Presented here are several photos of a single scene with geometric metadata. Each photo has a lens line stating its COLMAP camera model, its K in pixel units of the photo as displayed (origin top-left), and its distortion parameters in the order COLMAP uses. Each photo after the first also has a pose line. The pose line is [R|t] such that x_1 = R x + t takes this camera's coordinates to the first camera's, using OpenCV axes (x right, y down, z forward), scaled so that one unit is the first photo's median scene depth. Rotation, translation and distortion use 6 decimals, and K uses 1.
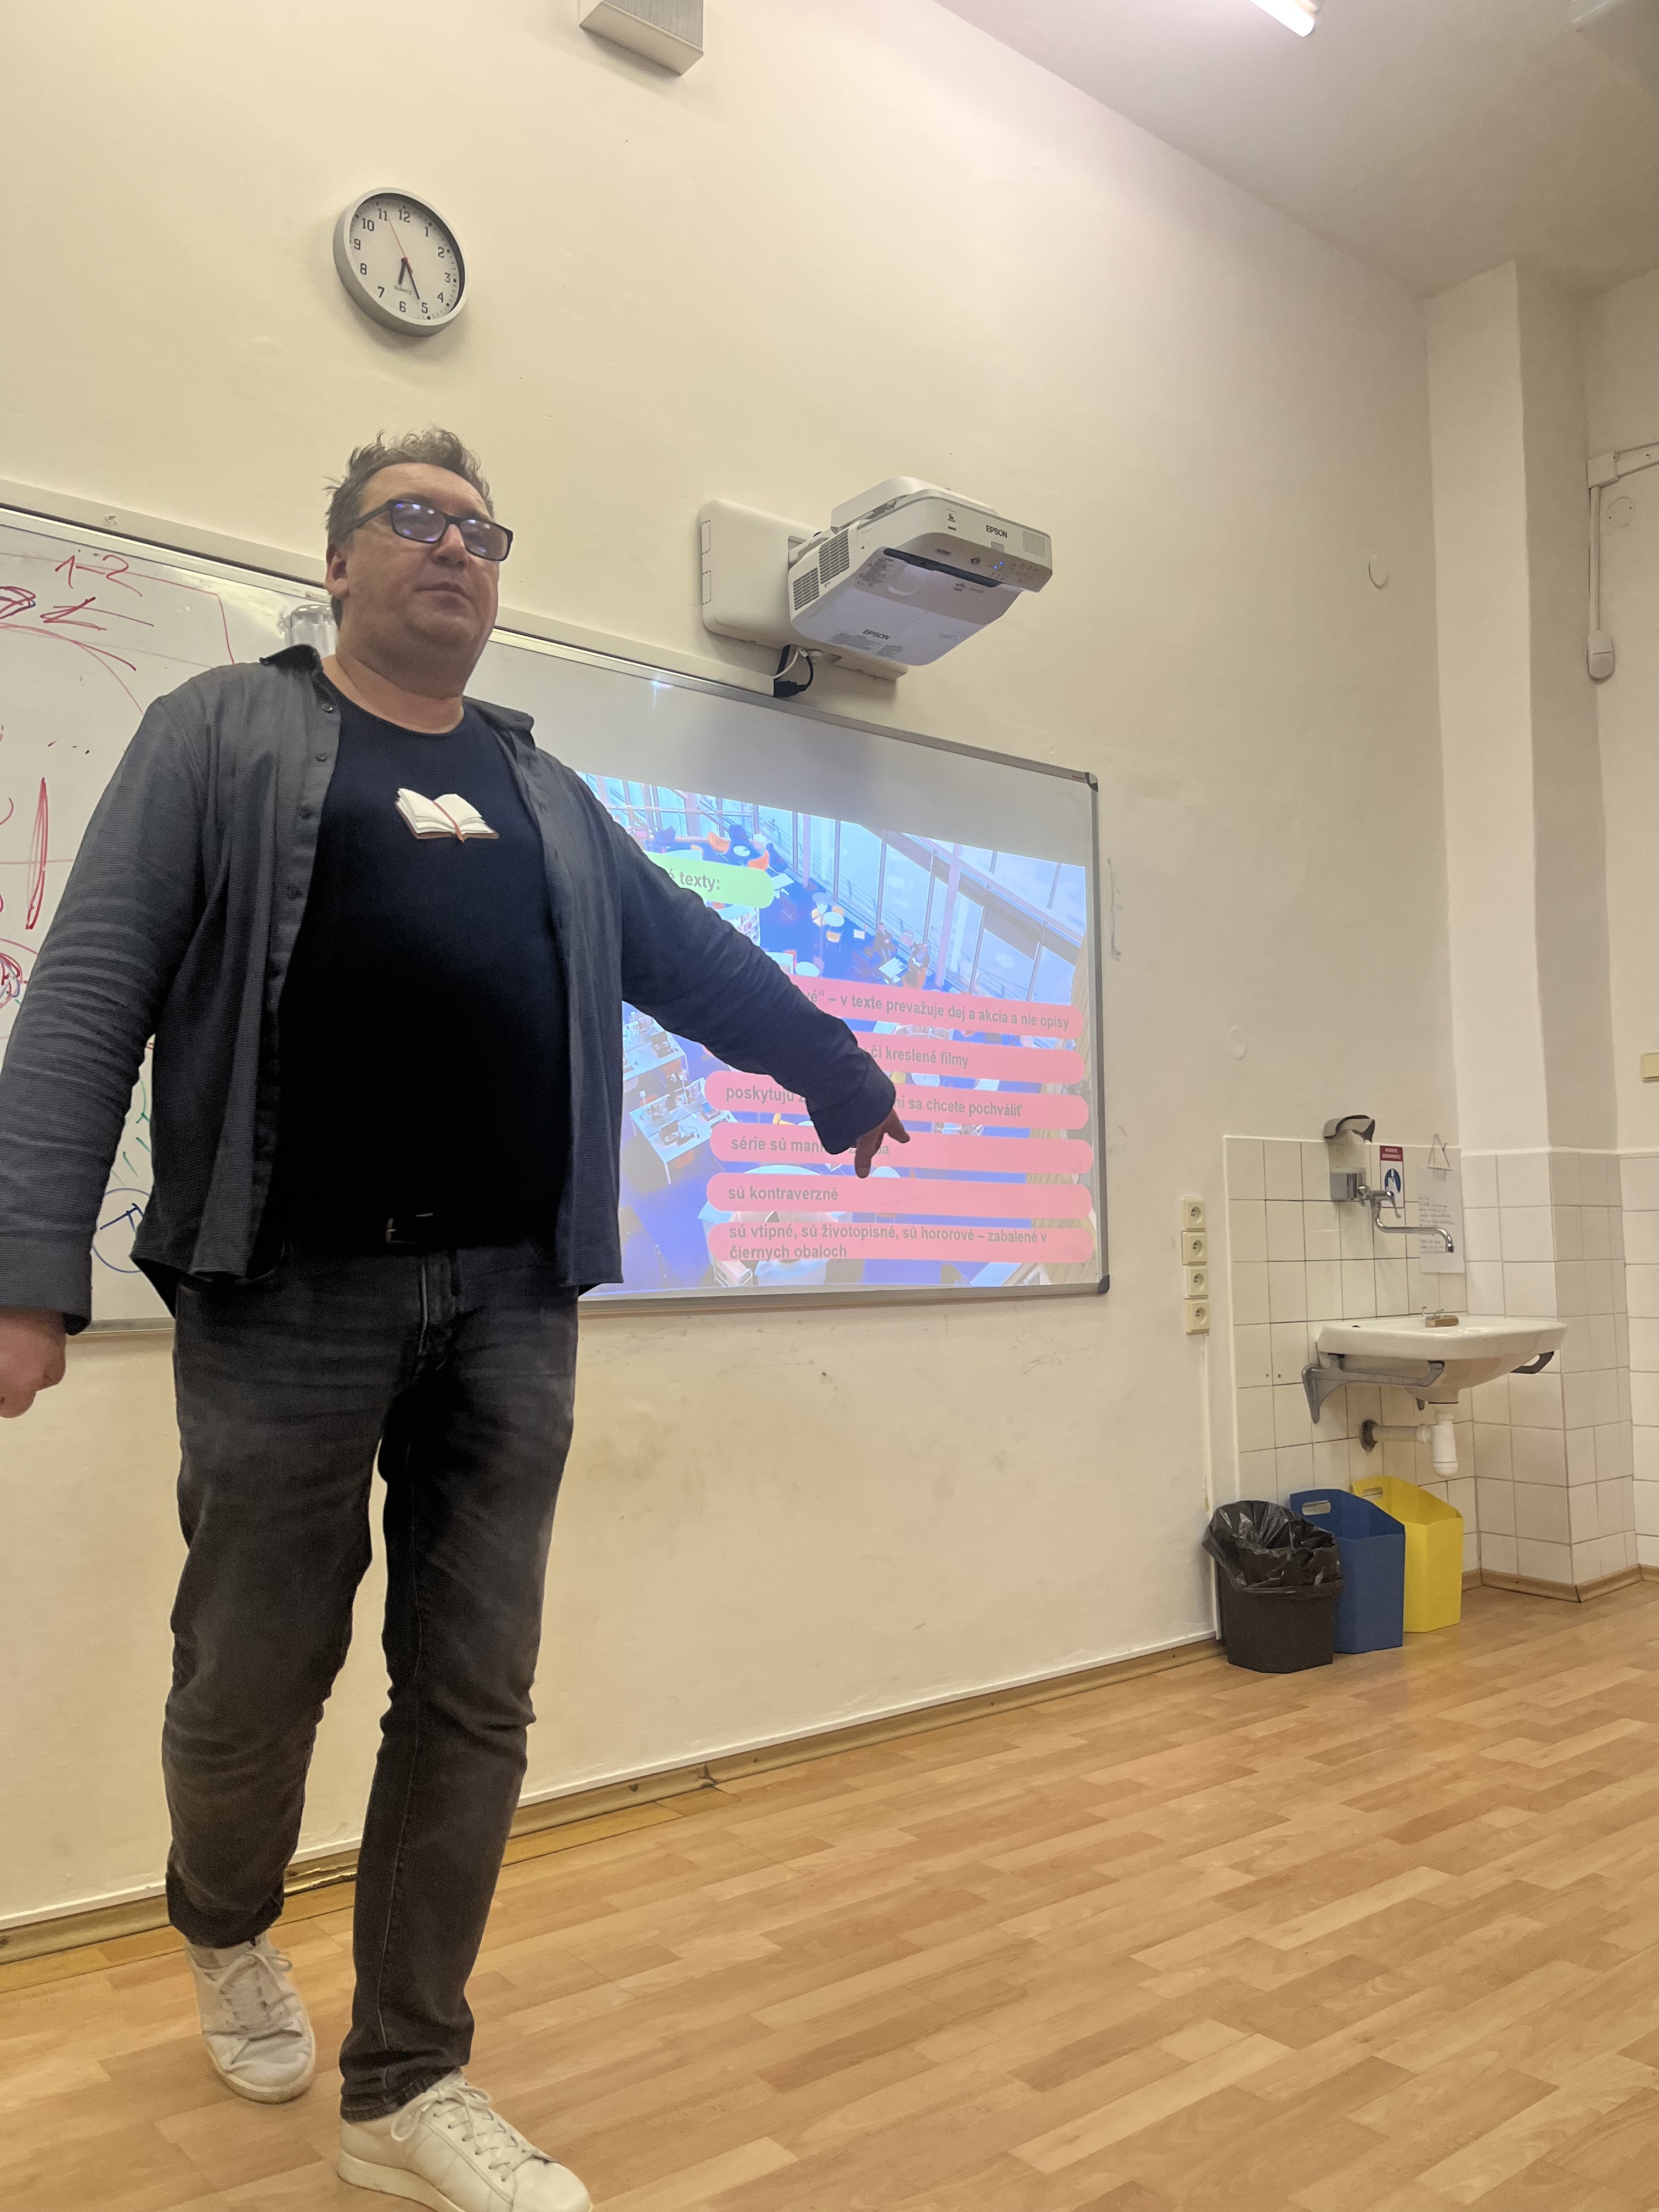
lens RADIAL K [[1655.4, 0, 829.5], [0, 1655.4, 1106.0], [0, 0, 1]] dist [0.005368, -0.000090]
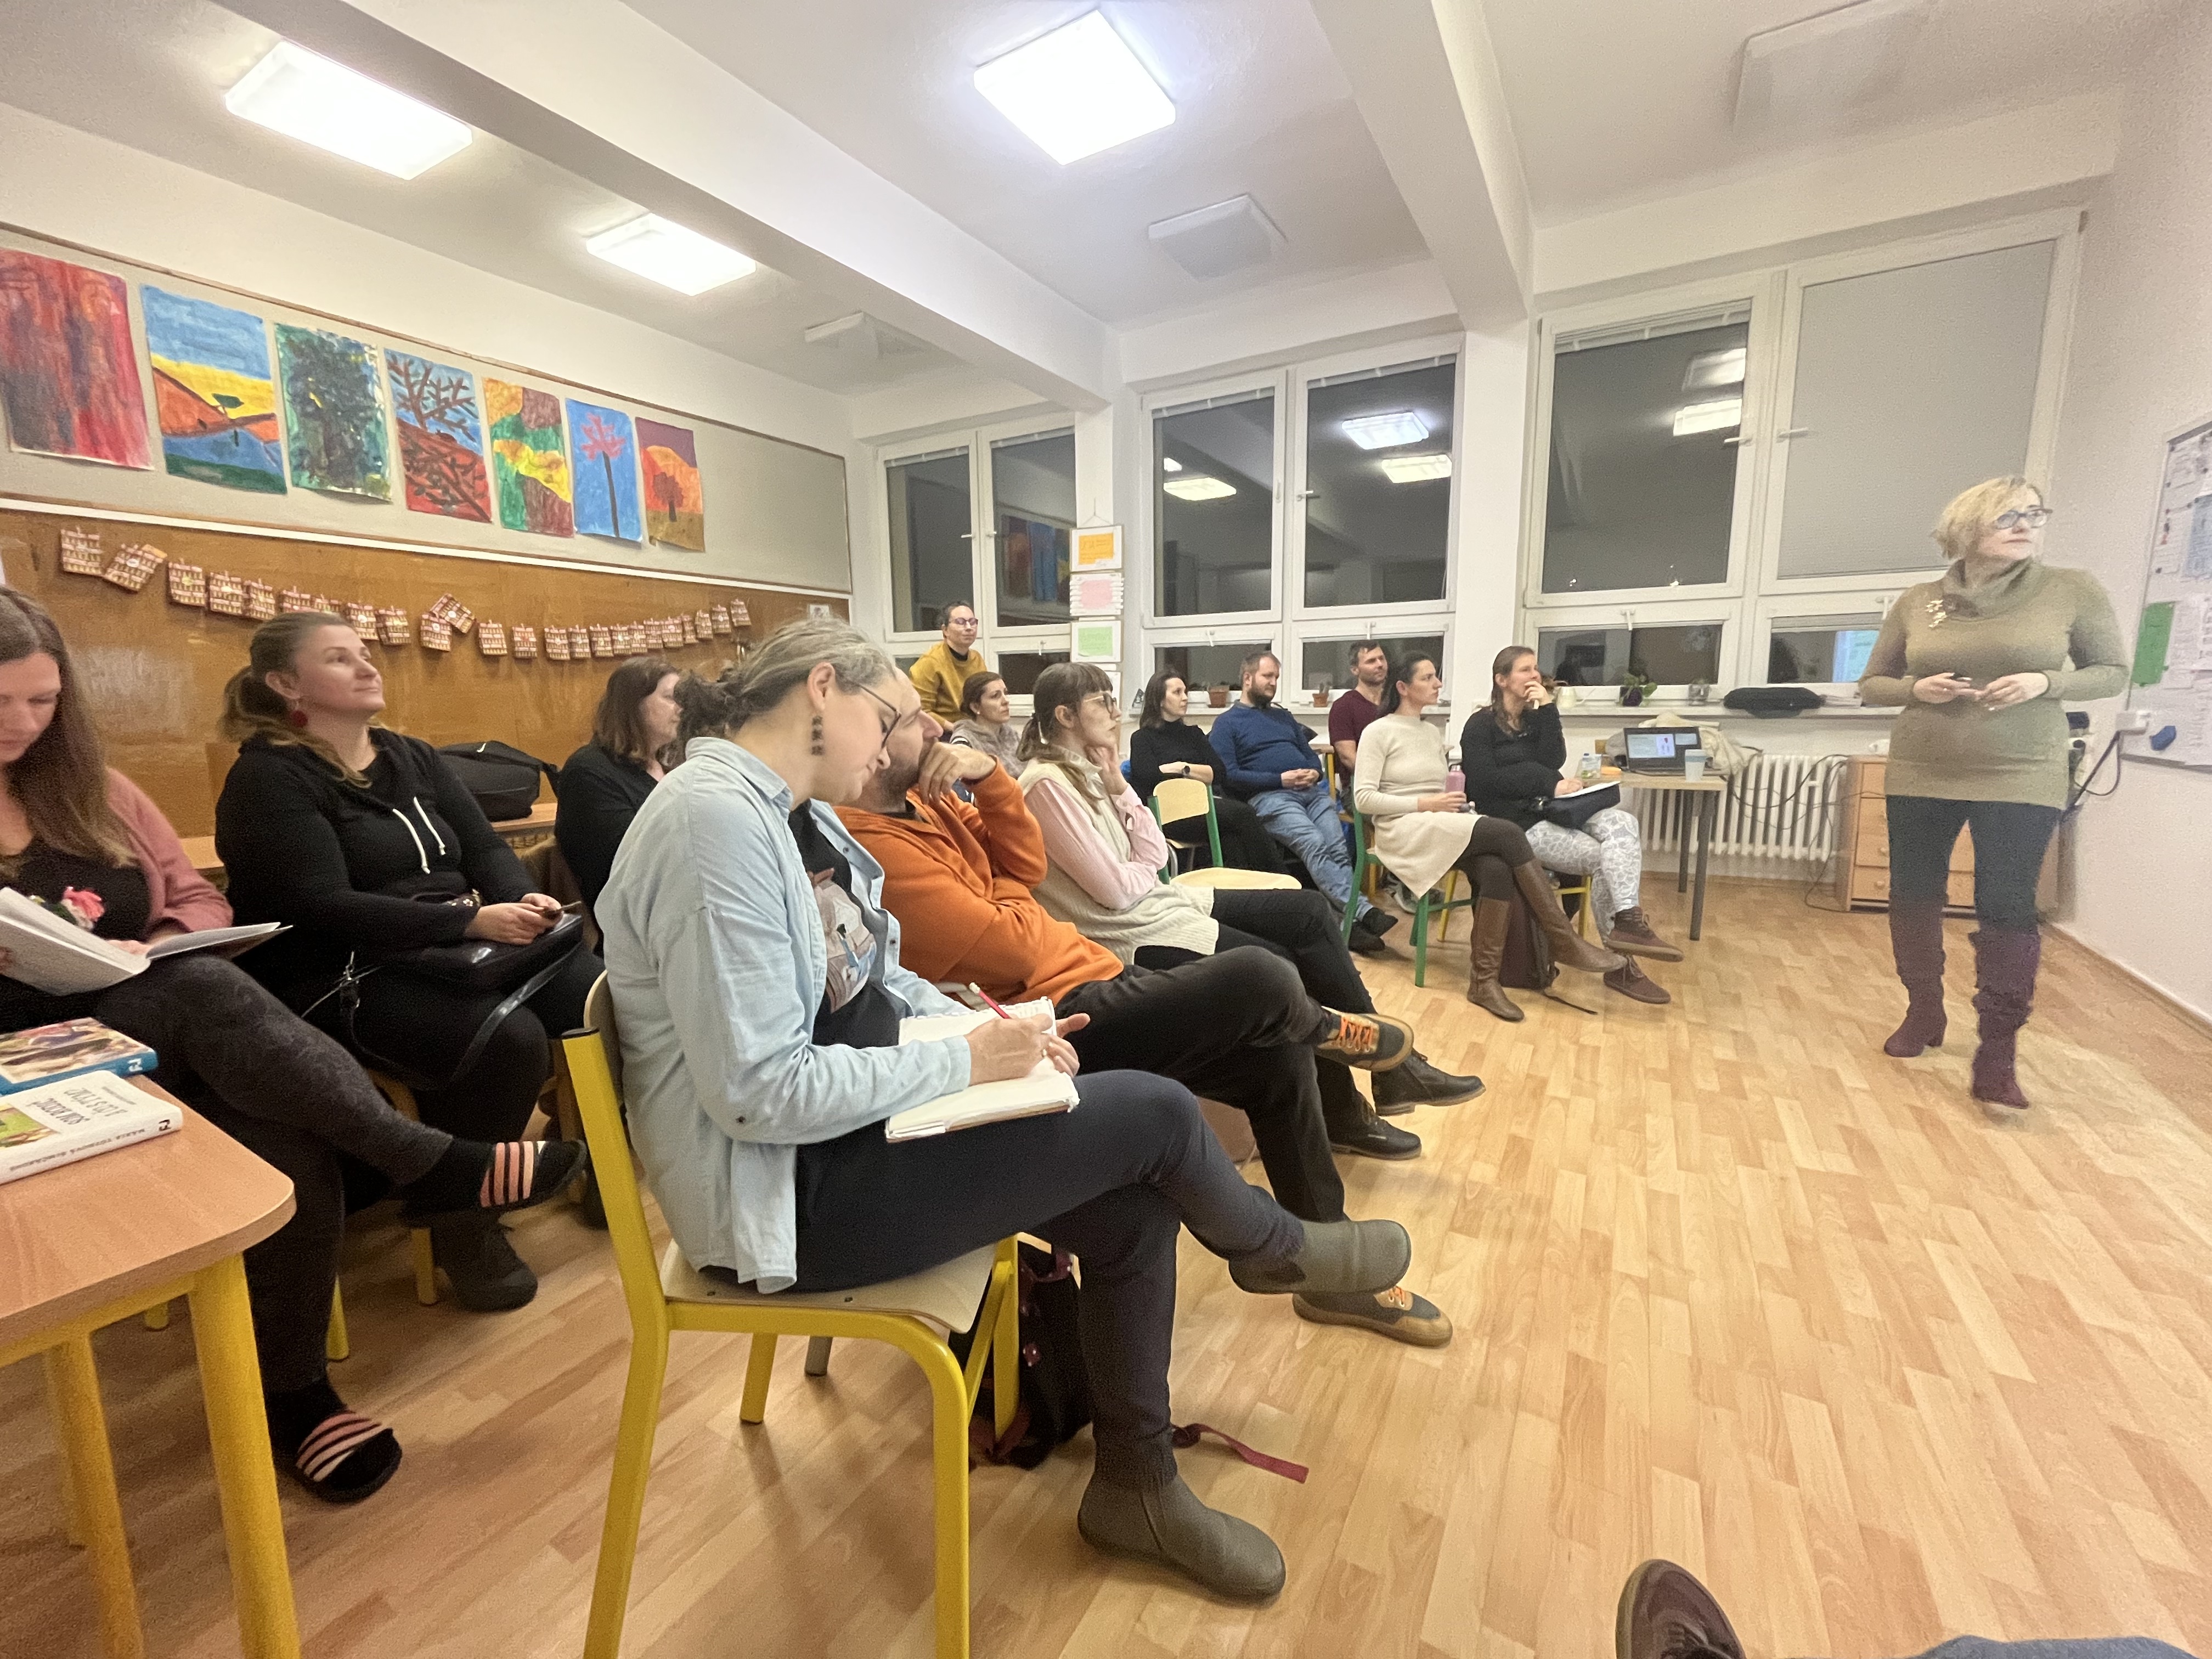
lens RADIAL K [[894.9, 0, 1106.0], [0, 894.9, 829.5], [0, 0, 1]] dist [0.000250, -0.000830]
pose [[-0.930171, 0.078411, -0.358654, 0.921202], [0.053405, 0.995433, 0.079122, 0.018777], [0.363220, 0.054444, -0.930111, 1.090719]]
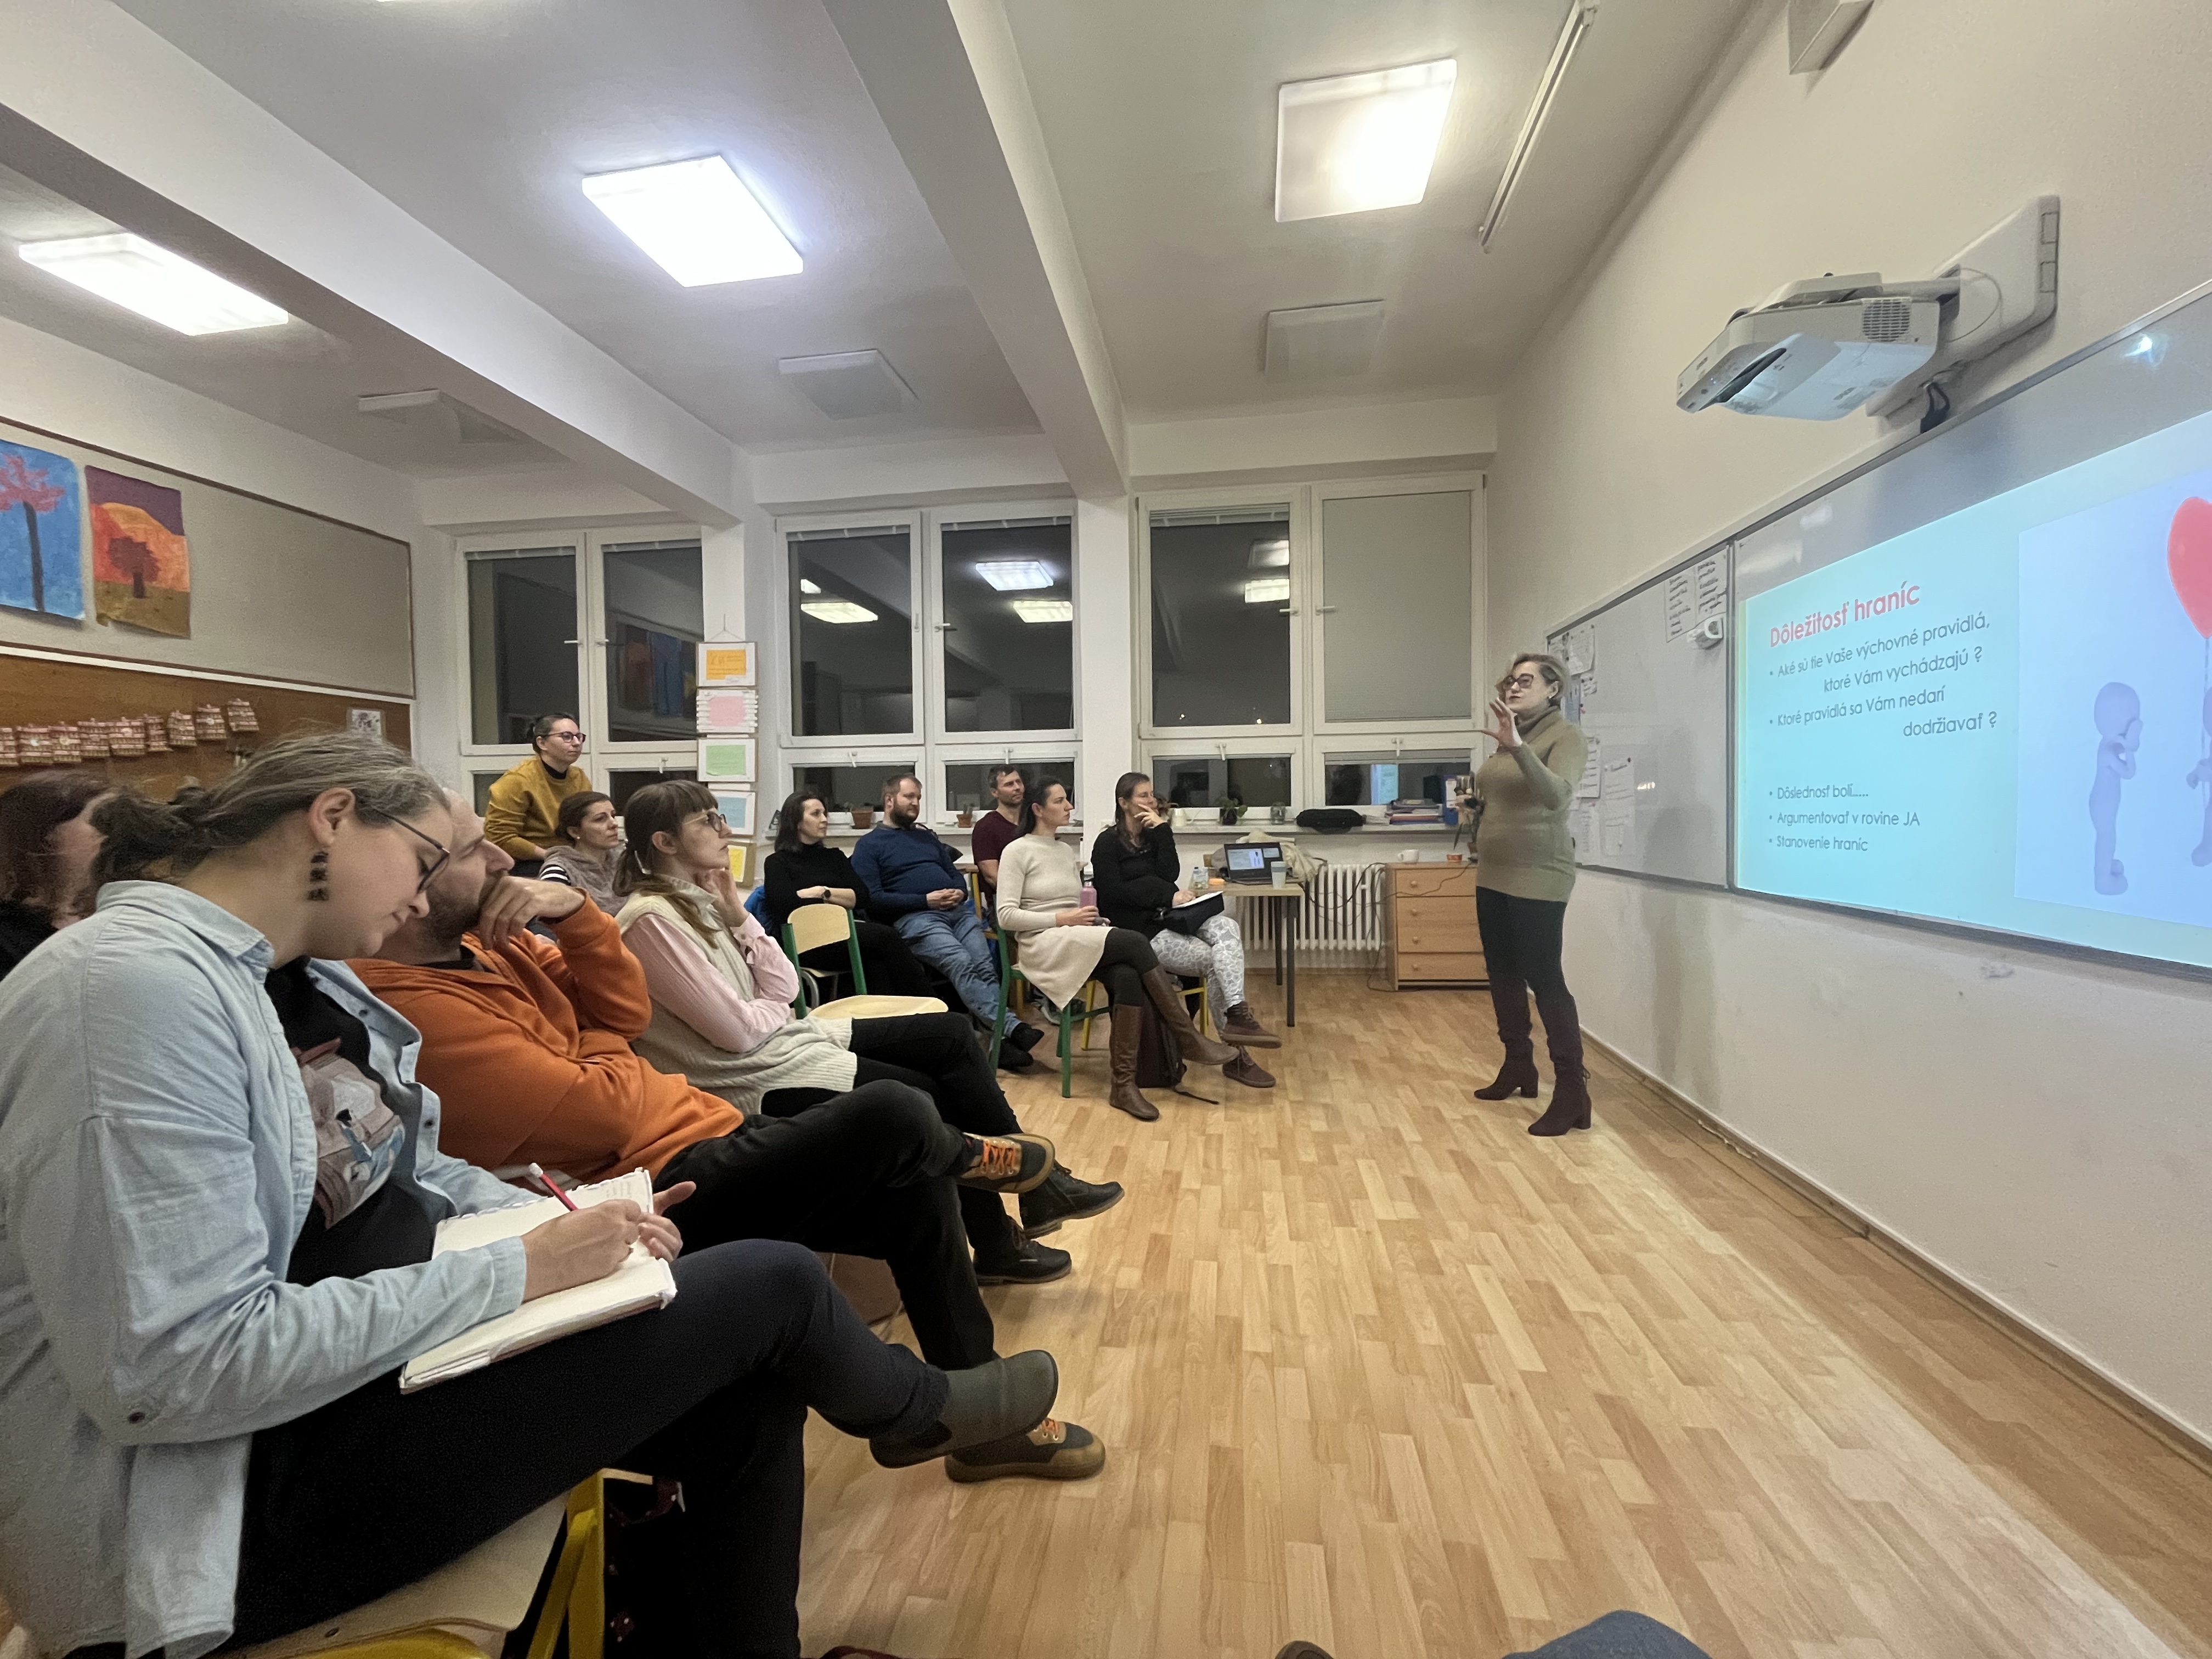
lens RADIAL K [[894.2, 0, 1106.0], [0, 894.2, 829.5], [0, 0, 1]] dist [-0.002457, -0.000846]
pose [[-0.724960, 0.037257, -0.687783, 0.910391], [0.077469, 0.996611, -0.027671, 0.016695], [0.684421, -0.073342, -0.725389, 1.095835]]
